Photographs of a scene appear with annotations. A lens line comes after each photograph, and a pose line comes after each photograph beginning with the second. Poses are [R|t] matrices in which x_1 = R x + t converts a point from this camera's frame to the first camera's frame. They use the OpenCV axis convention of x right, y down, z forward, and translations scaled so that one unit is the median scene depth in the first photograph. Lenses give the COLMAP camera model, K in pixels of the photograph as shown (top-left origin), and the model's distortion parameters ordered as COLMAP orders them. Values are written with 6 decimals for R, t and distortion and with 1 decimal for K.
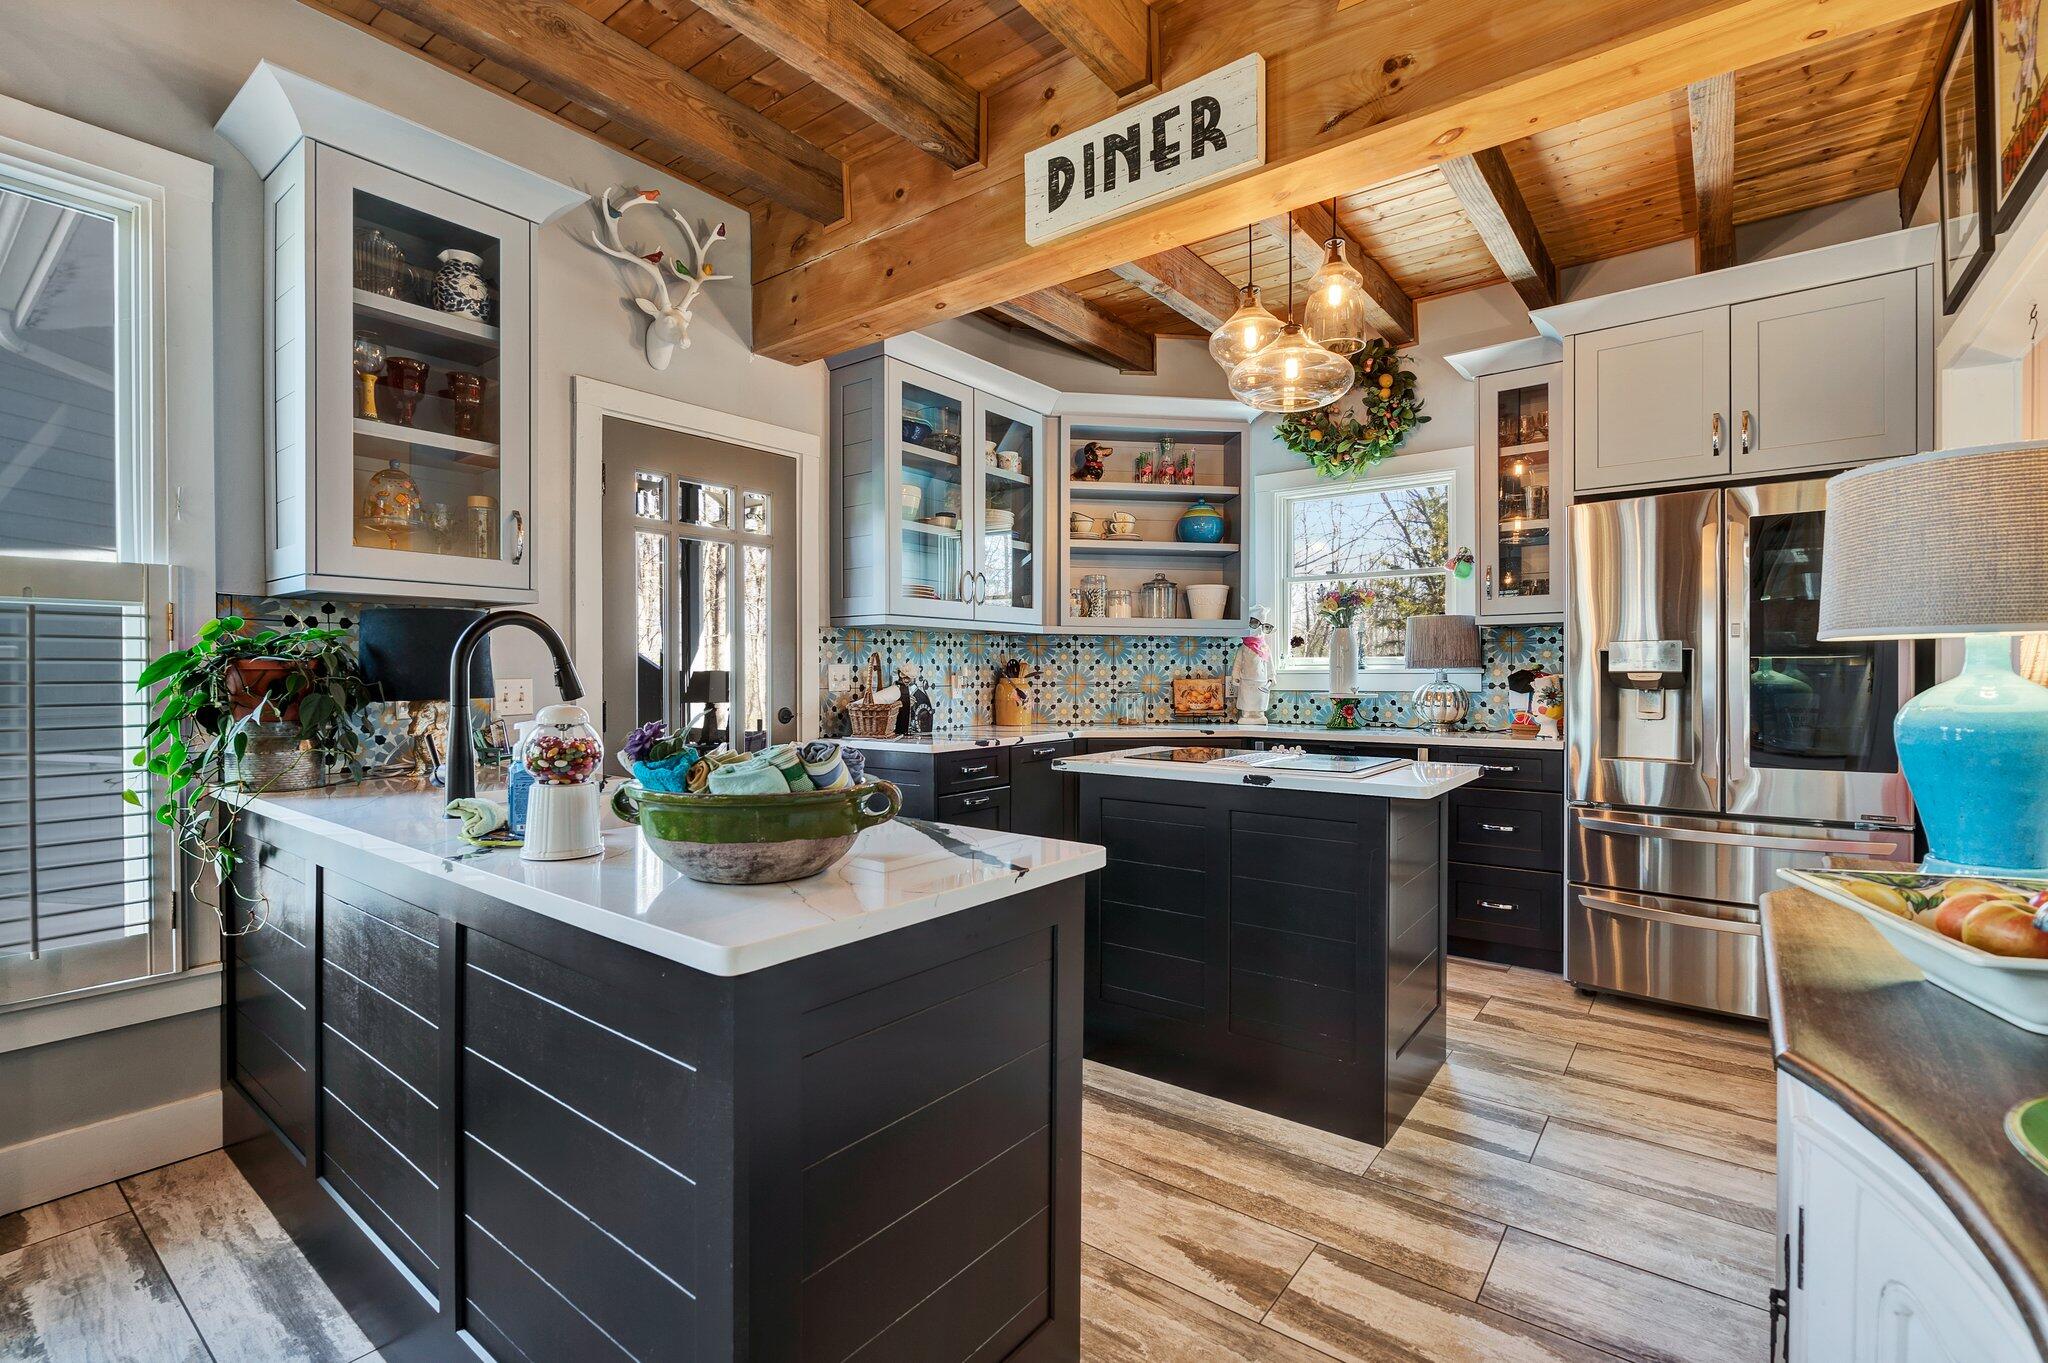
lens RADIAL K [[927.0, 0, 1025.3], [0, 927.0, 683.8], [0, 0, 1]] dist [-0.003764, 0.001573]
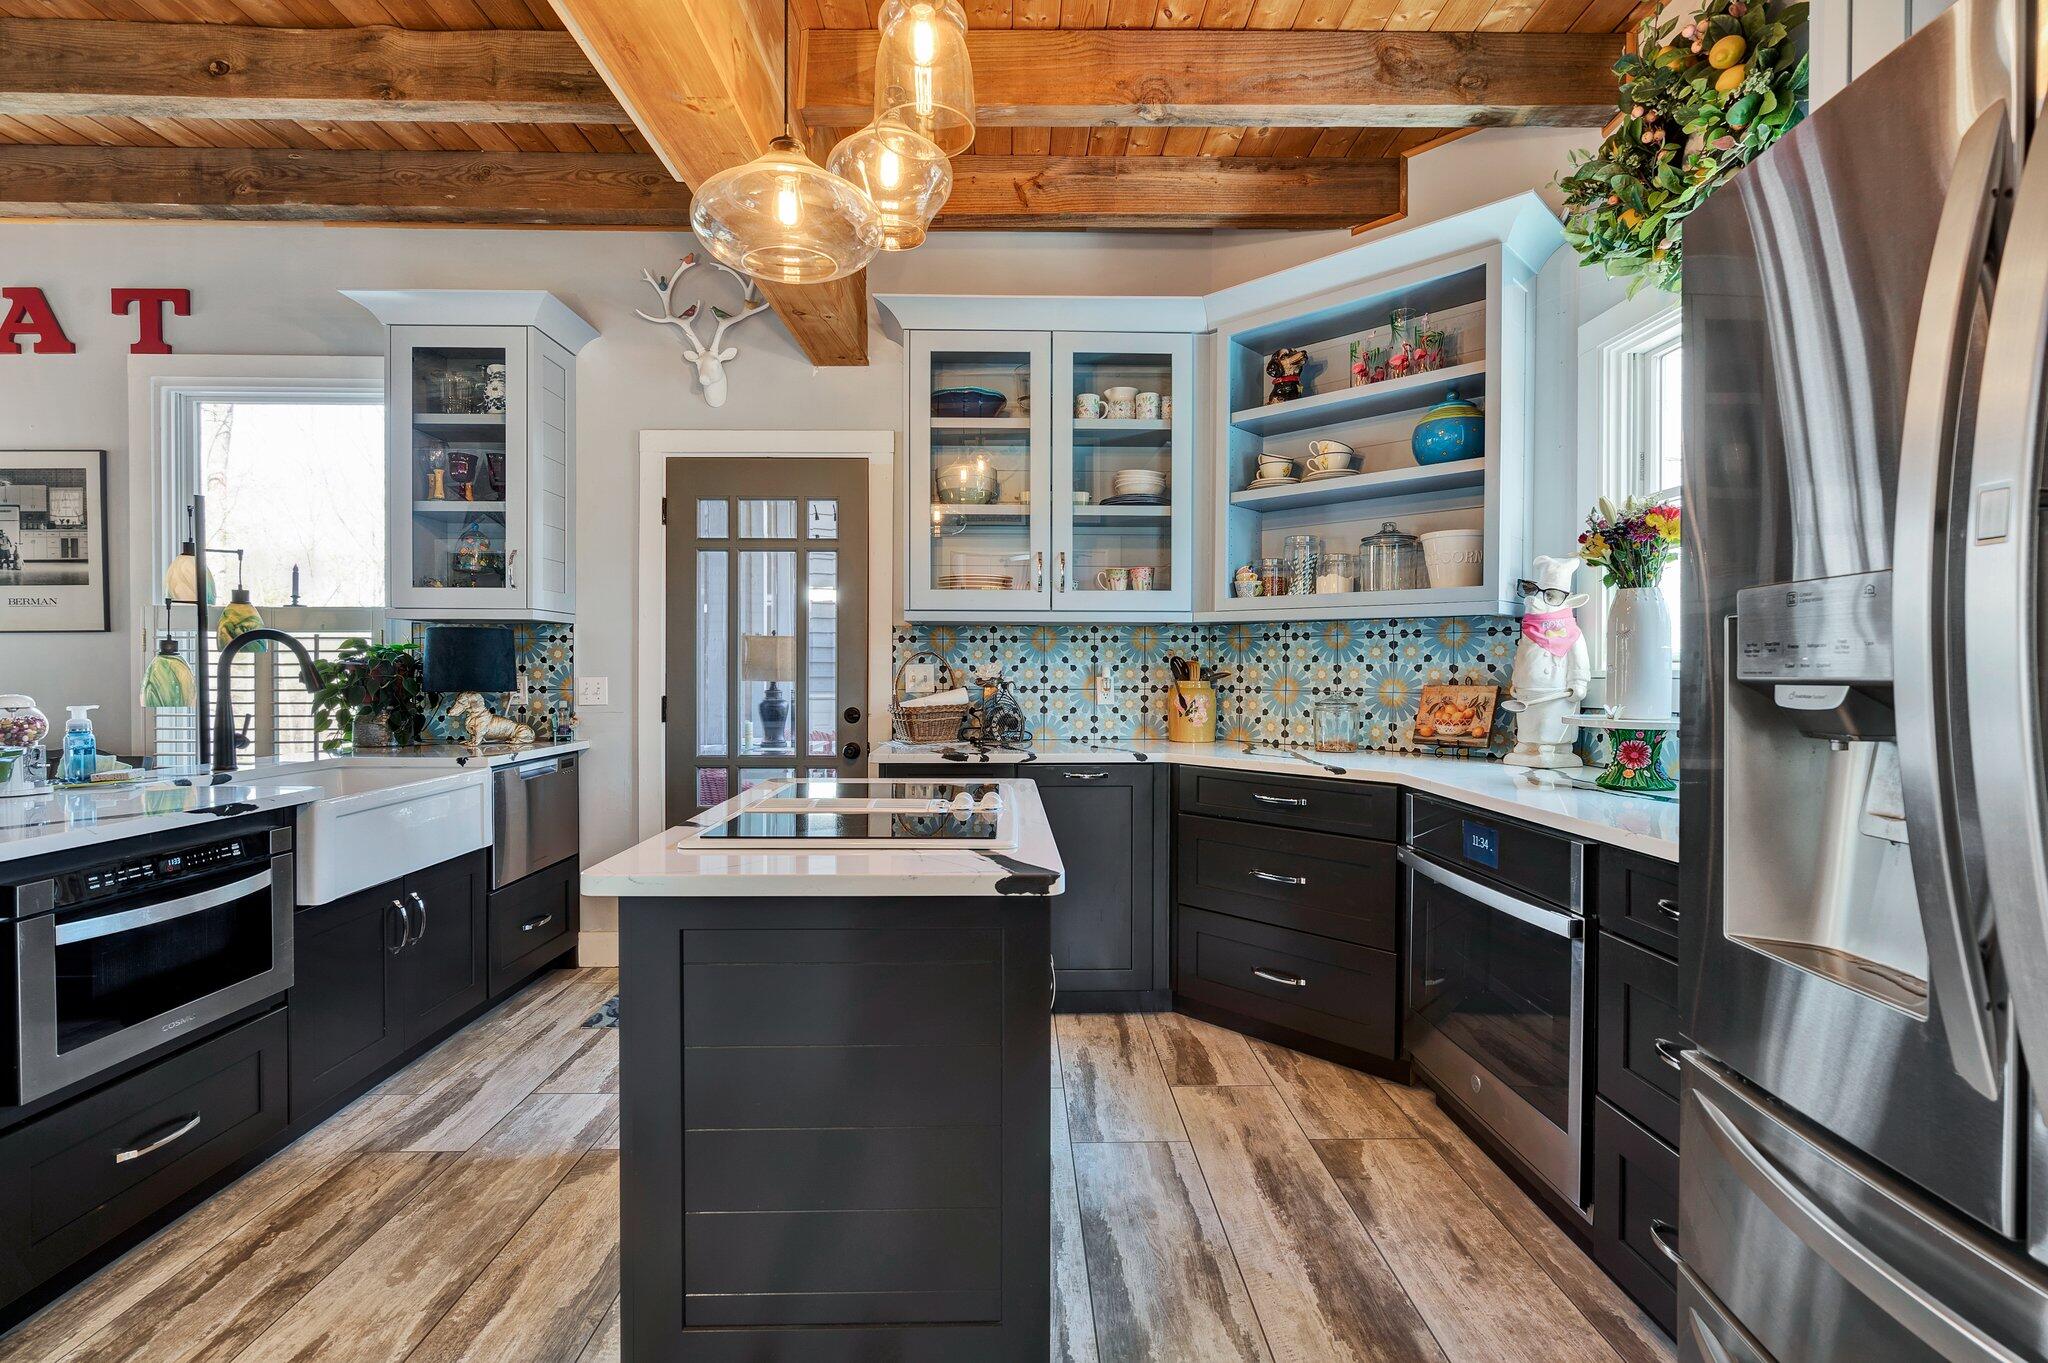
lens RADIAL K [[927.0, 0, 1022.4], [0, 927.0, 681.9], [0, 0, 1]] dist [-0.003764, 0.001573]
pose [[0.619760, 0.010569, -0.784720, 0.758281], [-0.012424, 0.999916, 0.003655, -0.009534], [0.784693, 0.007484, 0.619839, 0.610126]]
